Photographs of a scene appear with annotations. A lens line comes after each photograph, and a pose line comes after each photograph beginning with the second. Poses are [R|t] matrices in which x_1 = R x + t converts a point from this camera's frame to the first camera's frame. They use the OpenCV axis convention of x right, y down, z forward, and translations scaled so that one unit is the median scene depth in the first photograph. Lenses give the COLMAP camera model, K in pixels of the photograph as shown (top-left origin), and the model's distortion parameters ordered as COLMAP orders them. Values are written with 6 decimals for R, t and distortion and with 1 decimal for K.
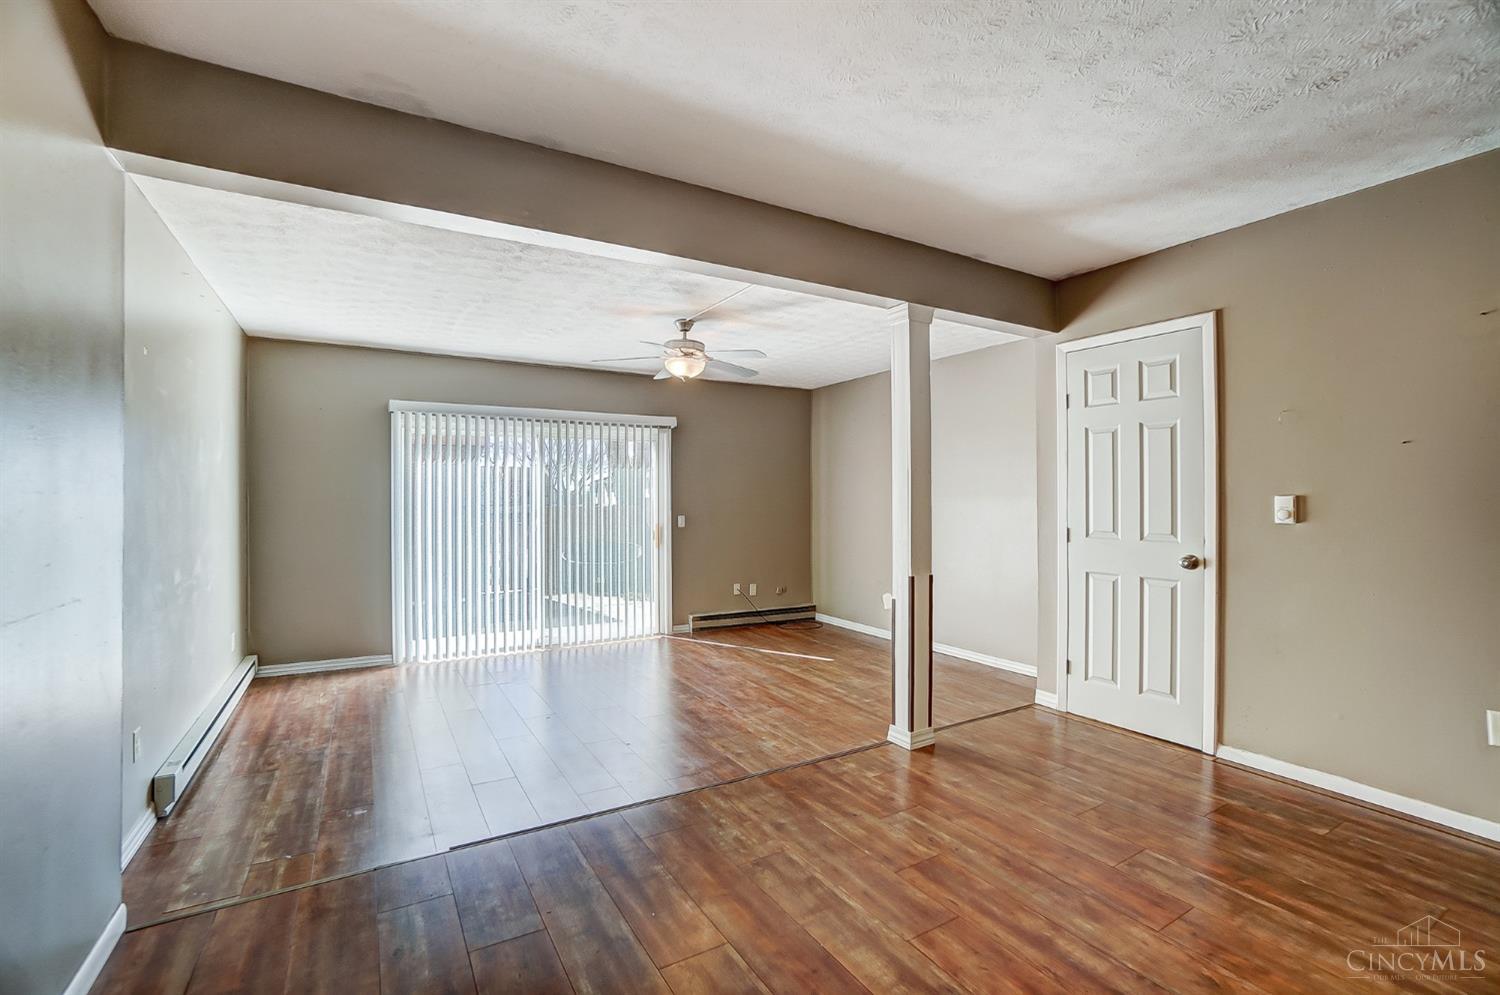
lens RADIAL K [[663.6, 0, 749.2], [0, 663.6, 496.5], [0, 0, 1]] dist [-0.063660, 0.023409]
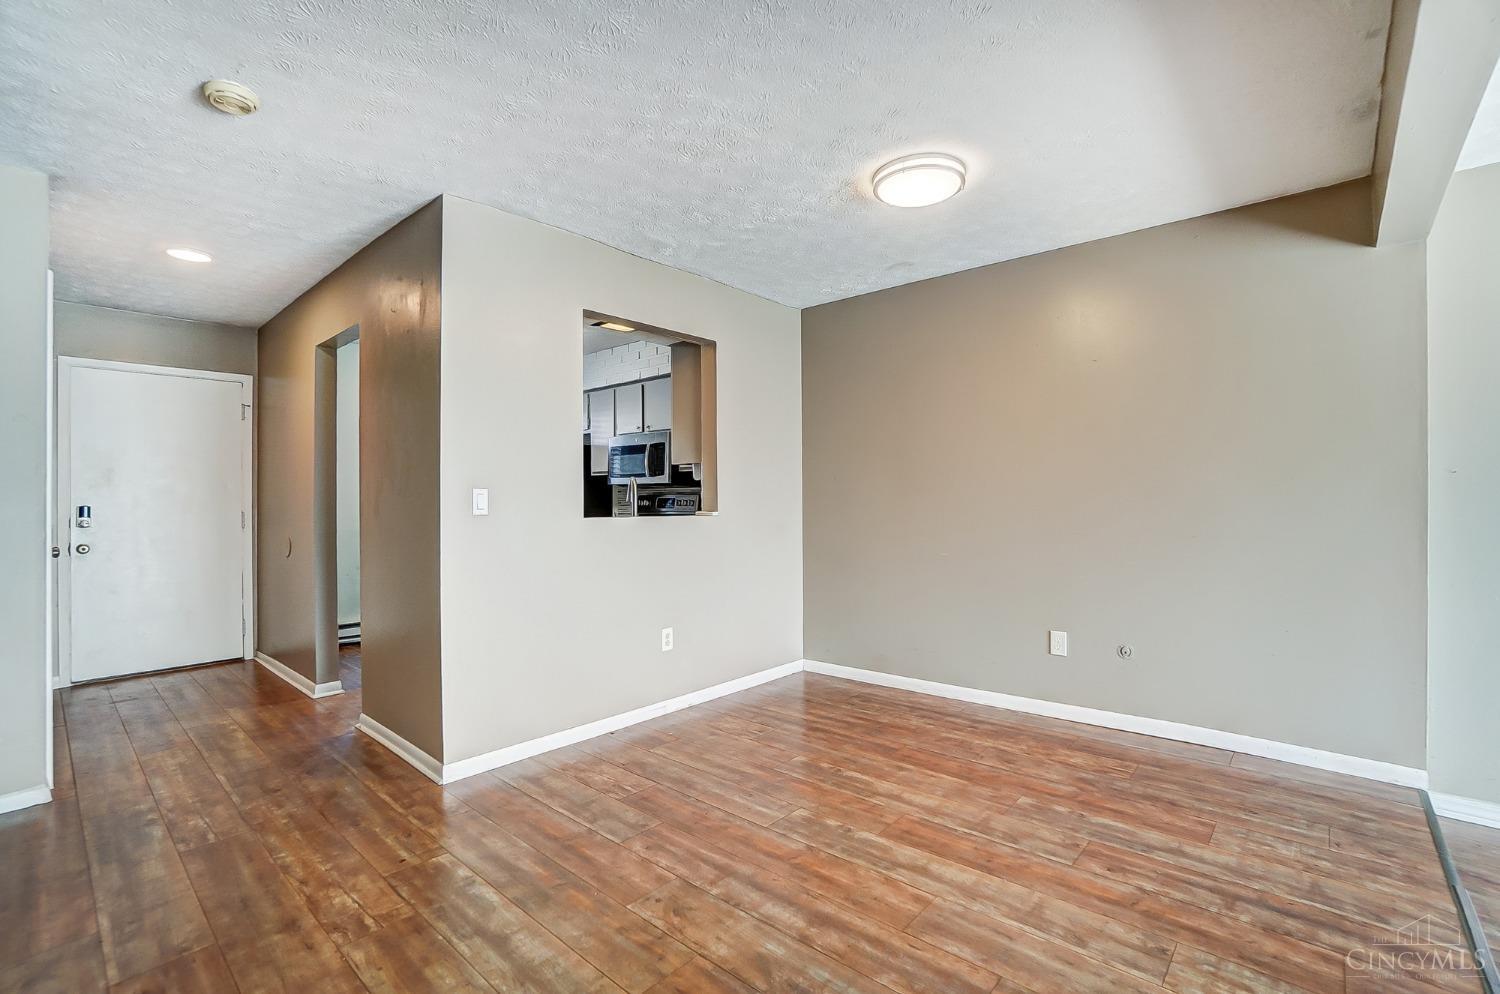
lens RADIAL K [[674.4, 0, 746.7], [0, 674.4, 493.1], [0, 0, 1]] dist [-0.065825, 0.024344]
pose [[-0.954434, 0.006739, -0.298345, 0.330177], [0.010353, 0.999891, -0.010537, 0.013652], [0.298242, -0.013146, -0.954400, 0.746733]]
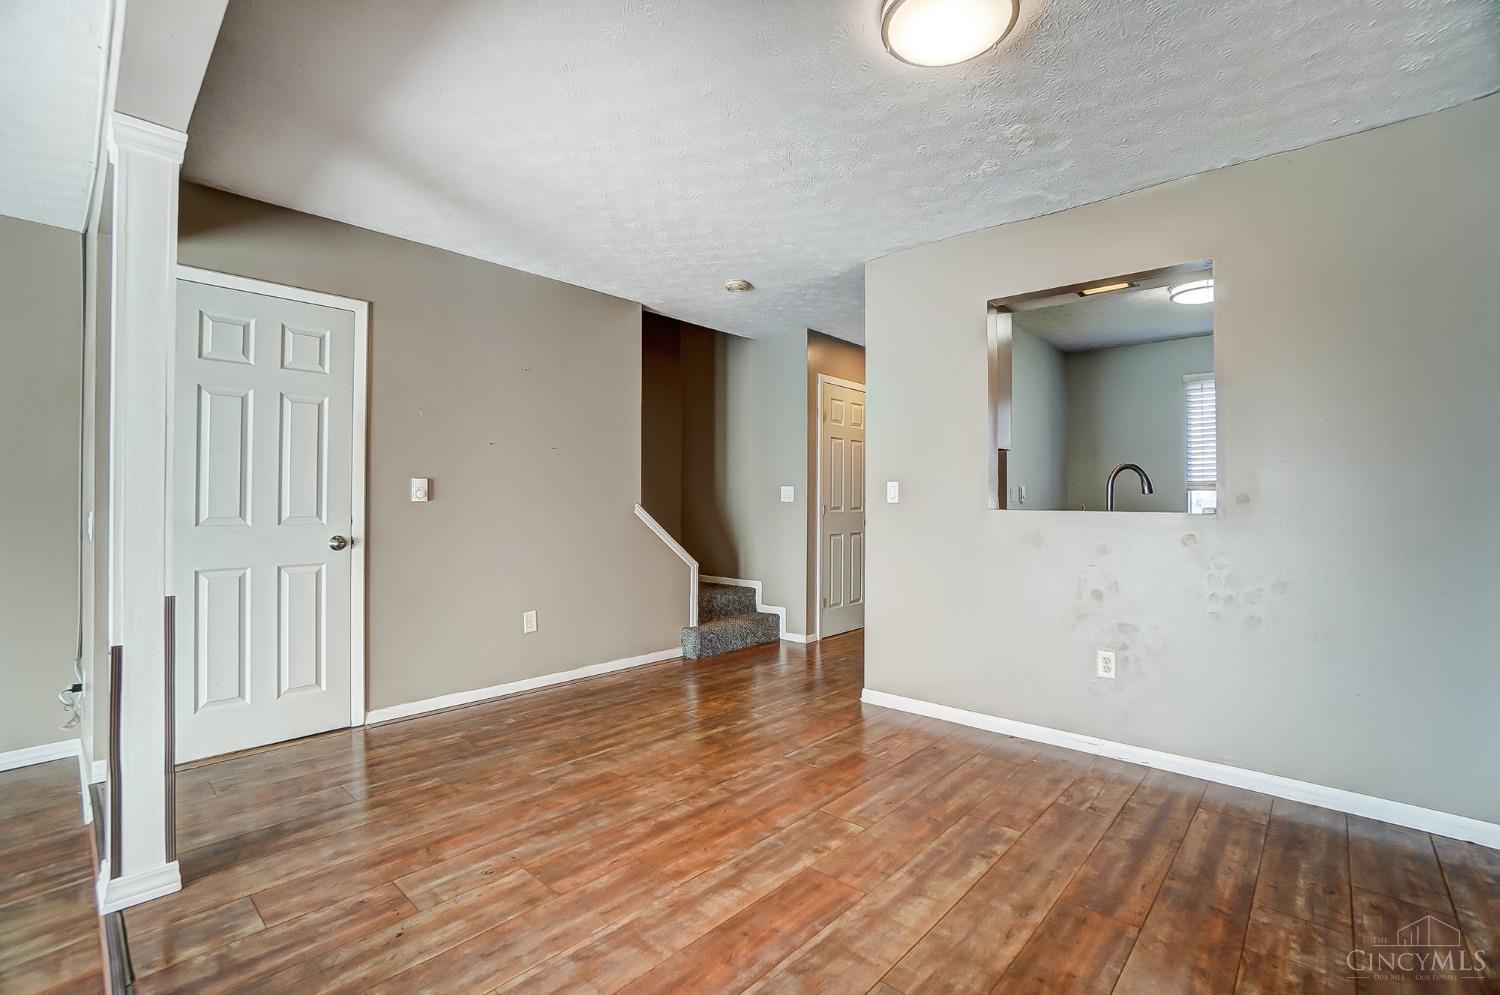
lens RADIAL K [[663.6, 0, 749.2], [0, 663.6, 496.5], [0, 0, 1]] dist [-0.063660, 0.023409]
pose [[-0.289798, 0.006960, 0.957063, -0.310420], [-0.004625, 0.999952, -0.008672, 0.024253], [-0.957077, -0.006940, -0.289751, 0.463429]]
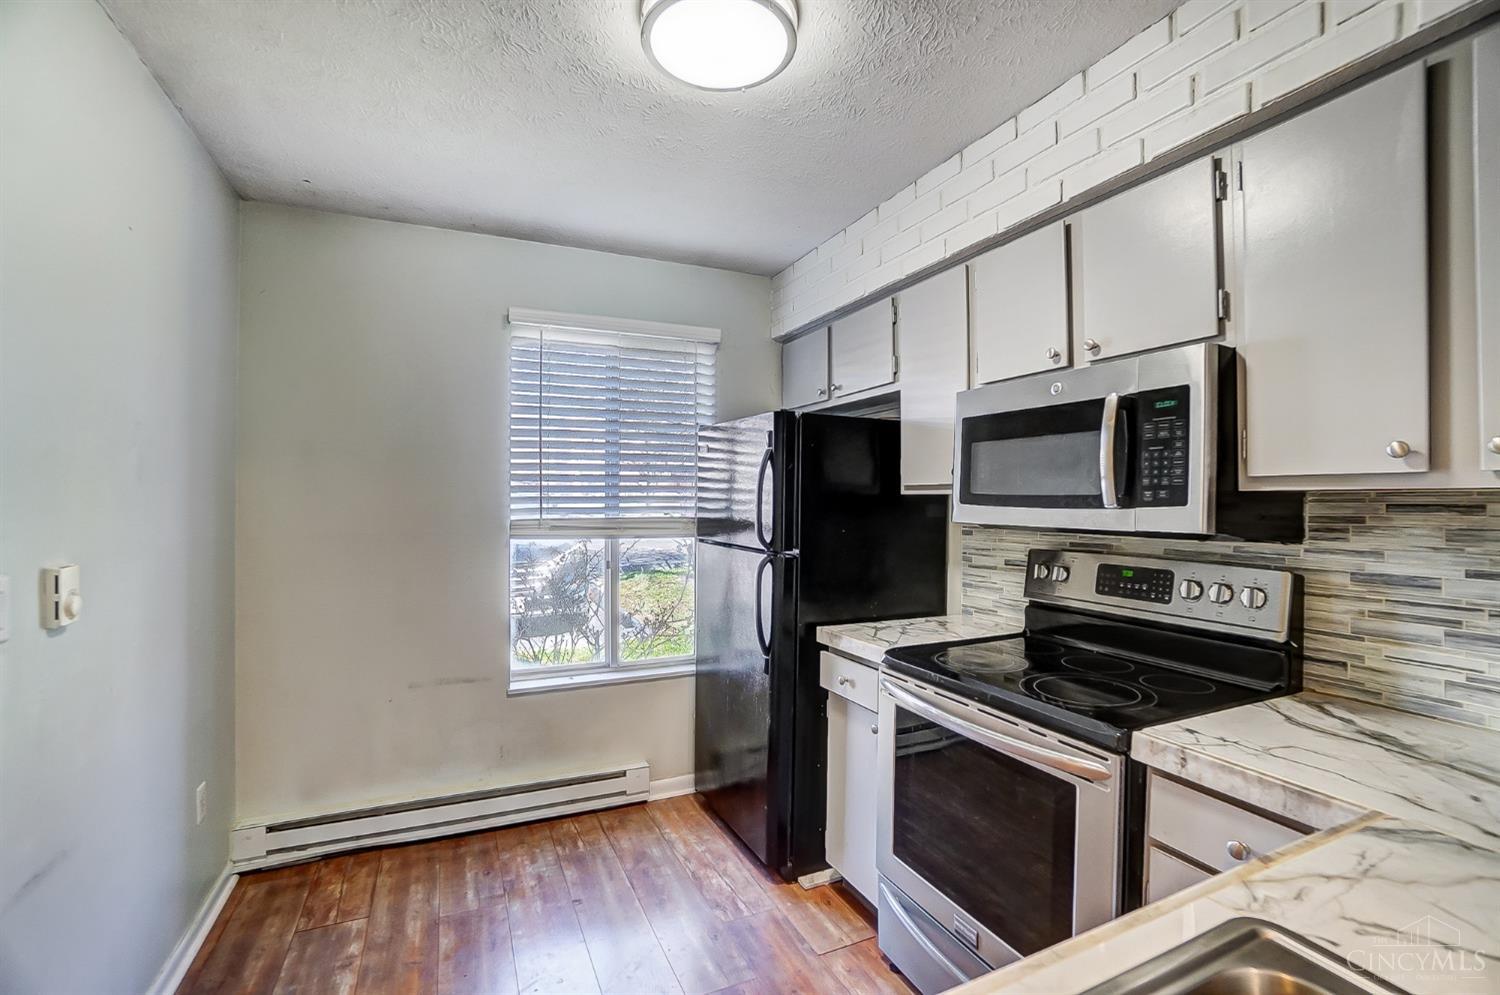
lens RADIAL K [[663.6, 0, 749.2], [0, 663.6, 496.5], [0, 0, 1]] dist [-0.063660, 0.023409]
pose [[-0.994175, -0.001042, 0.107771, 0.292211], [-0.001863, 0.999970, -0.007518, -0.031344], [-0.107760, -0.007675, -0.994147, -0.056270]]
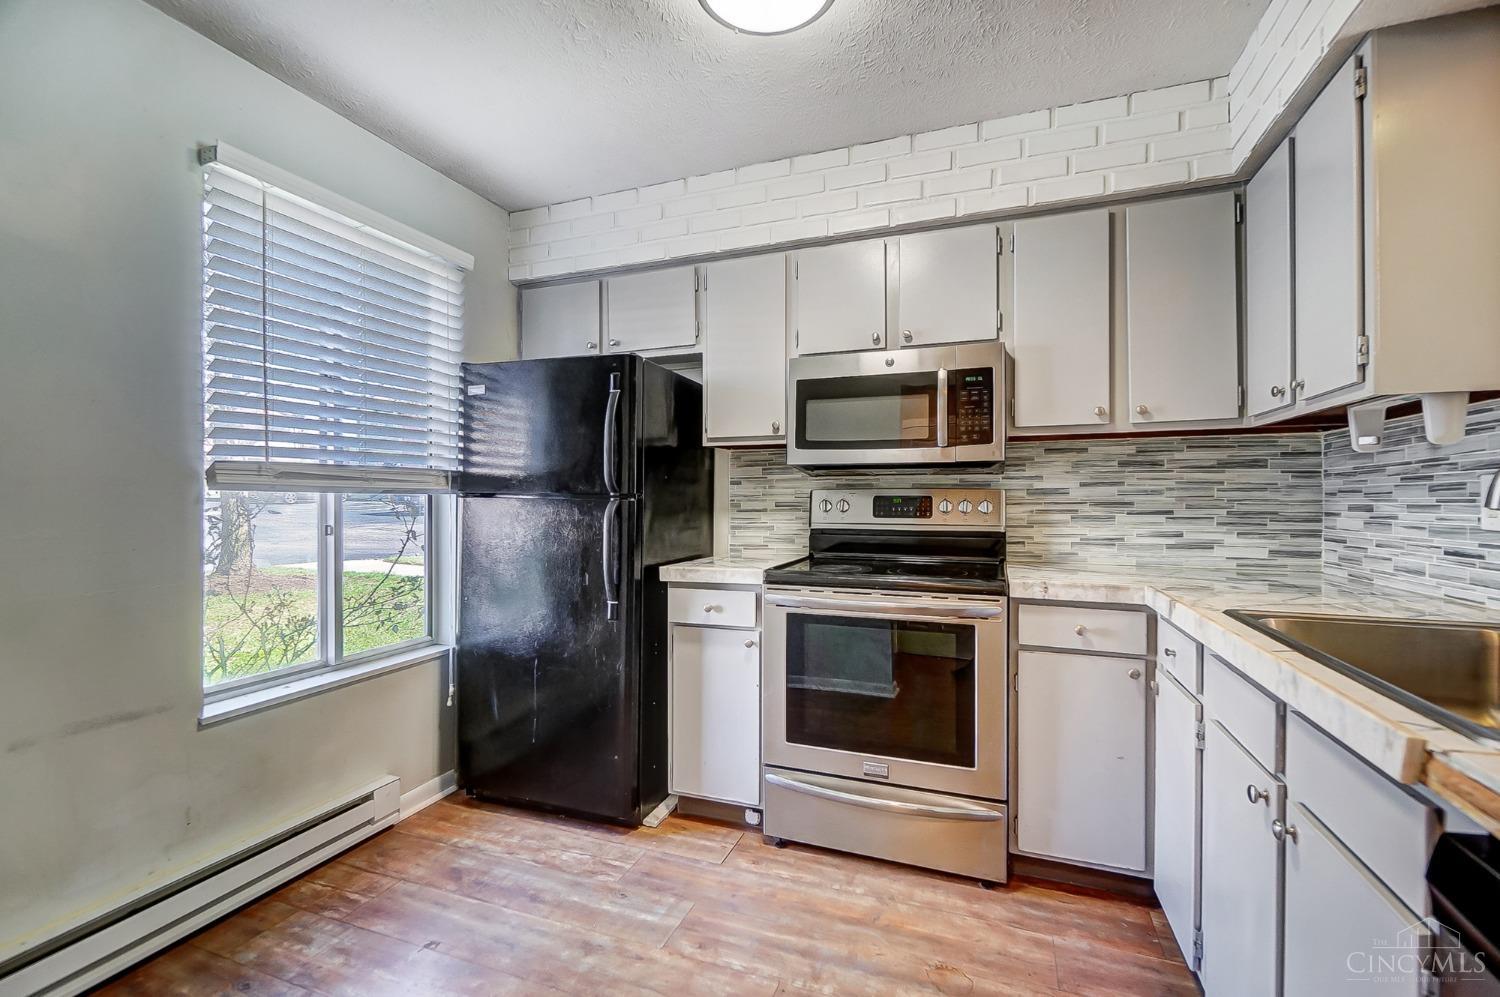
lens RADIAL K [[649.1, 0, 751.8], [0, 649.1, 497.8], [0, 0, 1]] dist [-0.001525, -0.001055]
pose [[-0.782146, 0.004150, -0.623081, 0.555720], [0.005045, 0.999987, 0.000328, 0.008877], [0.623074, -0.002887, -0.782157, -0.114064]]
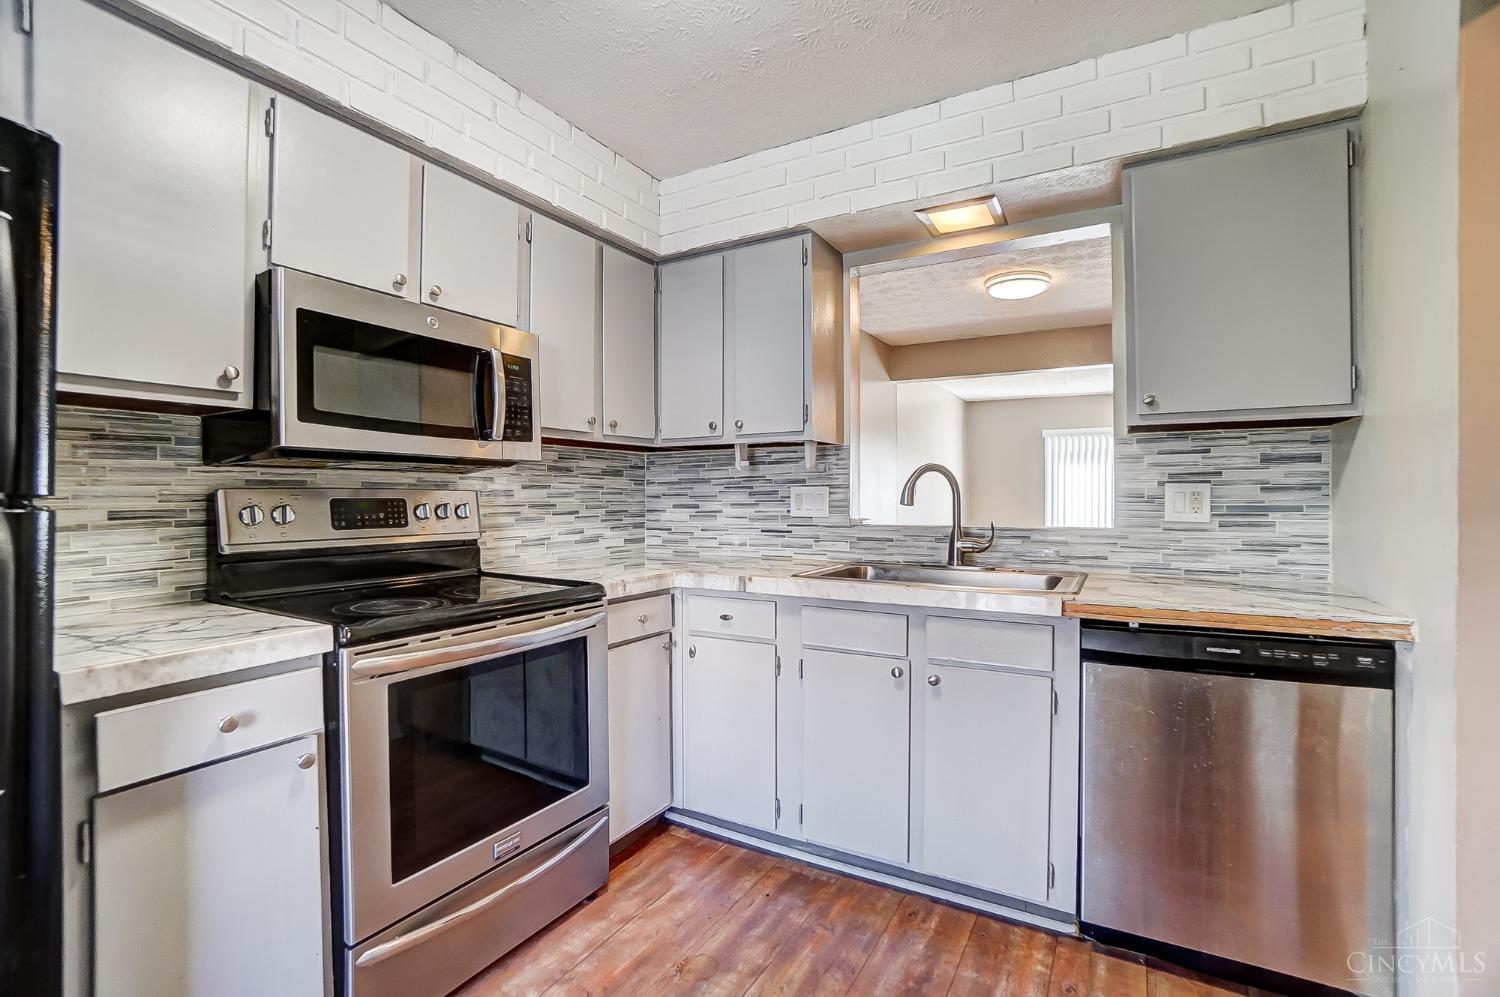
lens RADIAL K [[663.6, 0, 749.2], [0, 663.6, 497.5], [0, 0, 1]] dist [-0.063660, 0.023409]
pose [[0.479839, 0.003508, -0.877349, 0.582900], [0.002827, 0.999981, 0.005545, 0.005730], [0.877352, -0.005141, 0.479820, -0.459437]]
